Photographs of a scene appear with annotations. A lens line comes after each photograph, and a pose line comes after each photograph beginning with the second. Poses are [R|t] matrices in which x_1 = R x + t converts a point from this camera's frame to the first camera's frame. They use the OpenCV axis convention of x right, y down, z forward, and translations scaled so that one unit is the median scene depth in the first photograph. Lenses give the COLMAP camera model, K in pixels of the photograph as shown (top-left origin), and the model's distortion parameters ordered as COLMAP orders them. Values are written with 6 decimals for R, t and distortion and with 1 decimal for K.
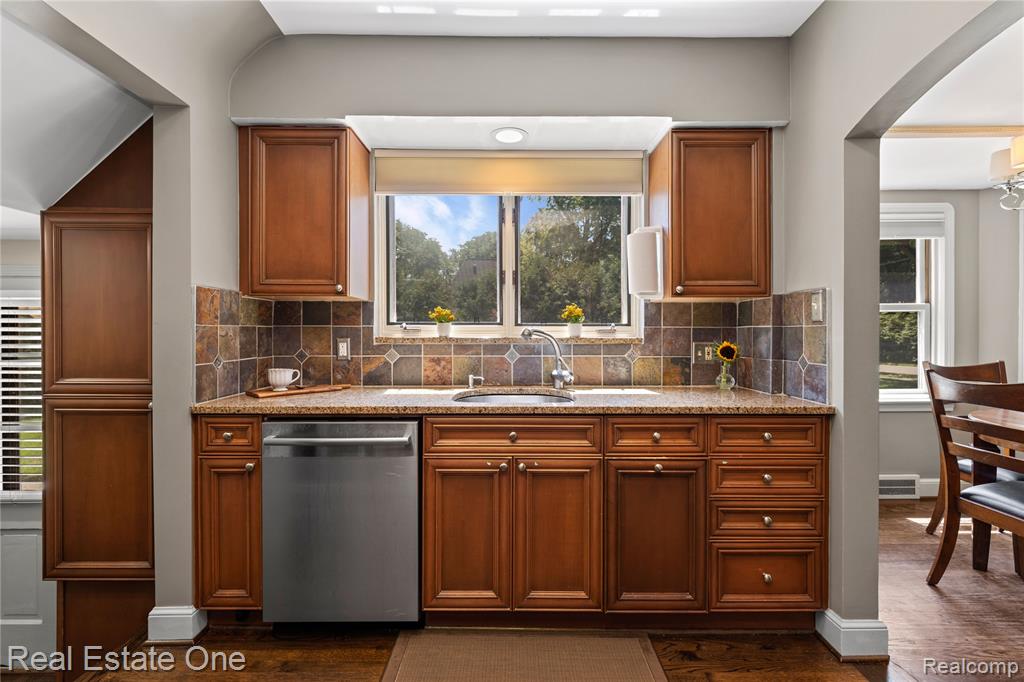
lens RADIAL K [[467.4, 0, 506.5], [0, 467.4, 335.8], [0, 0, 1]] dist [0.002693, -0.000870]
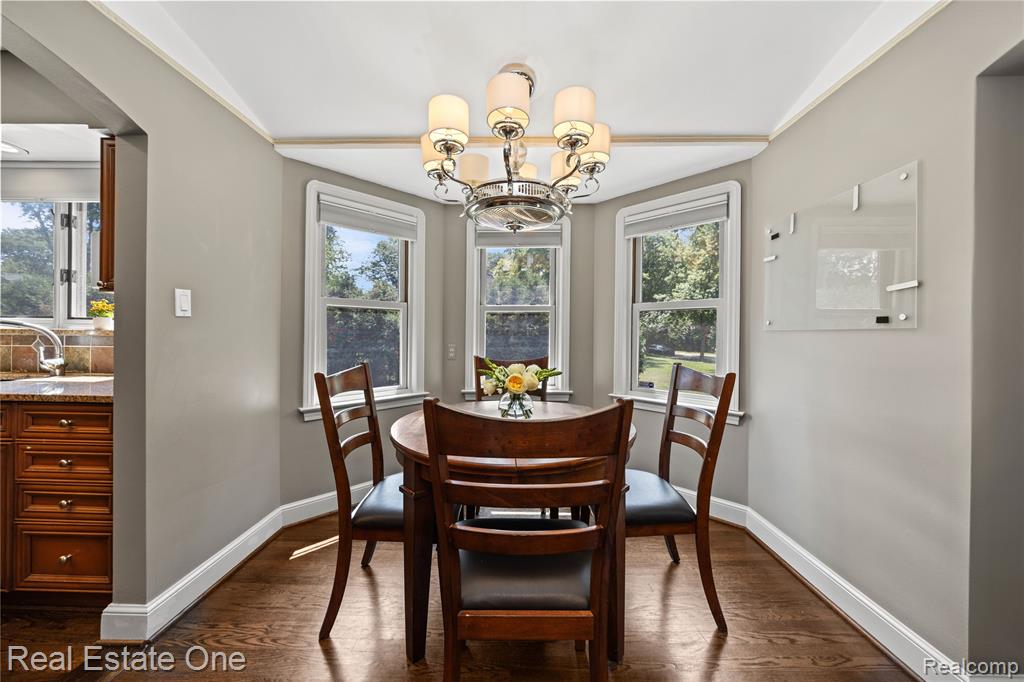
lens RADIAL K [[363.4, 0, 510.3], [0, 363.4, 334.3], [0, 0, 1]] dist [0.002169, 0.000395]
pose [[0.999282, 0.012210, -0.035869, 1.323929], [-0.012314, 0.999921, -0.002663, 0.005523], [0.035834, 0.003102, 0.999353, 0.187508]]
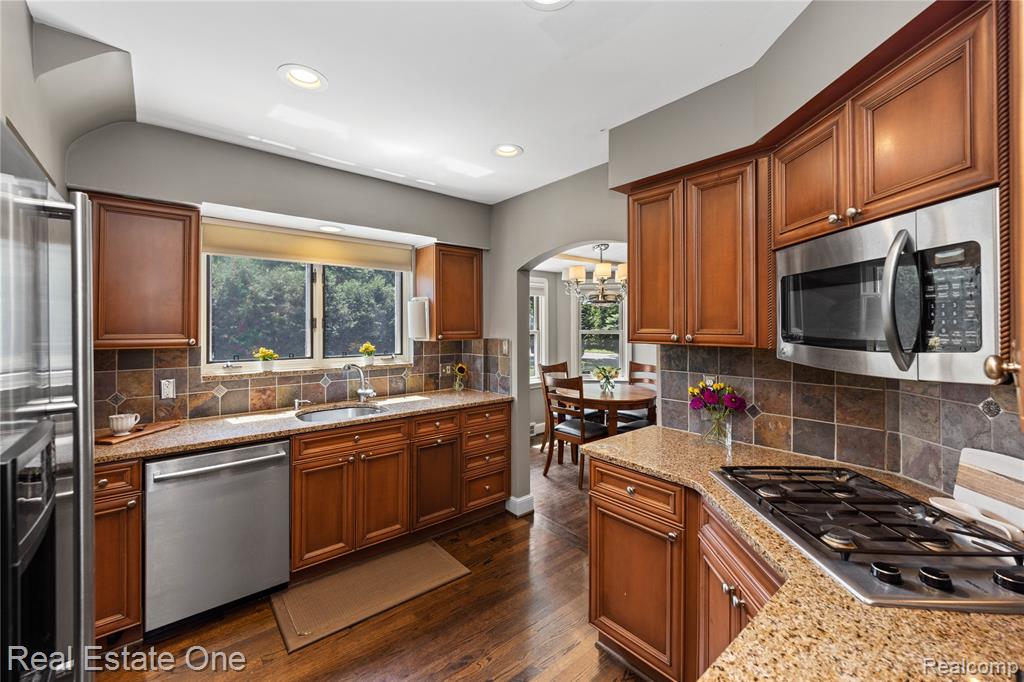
lens RADIAL K [[409.2, 0, 519.4], [0, 409.2, 324.6], [0, 0, 1]] dist [-0.008404, -0.000503]
pose [[0.758062, 0.003363, 0.652174, -0.385447], [0.006962, 0.999888, -0.013248, -0.119933], [-0.652145, 0.014583, 0.757954, -0.329540]]
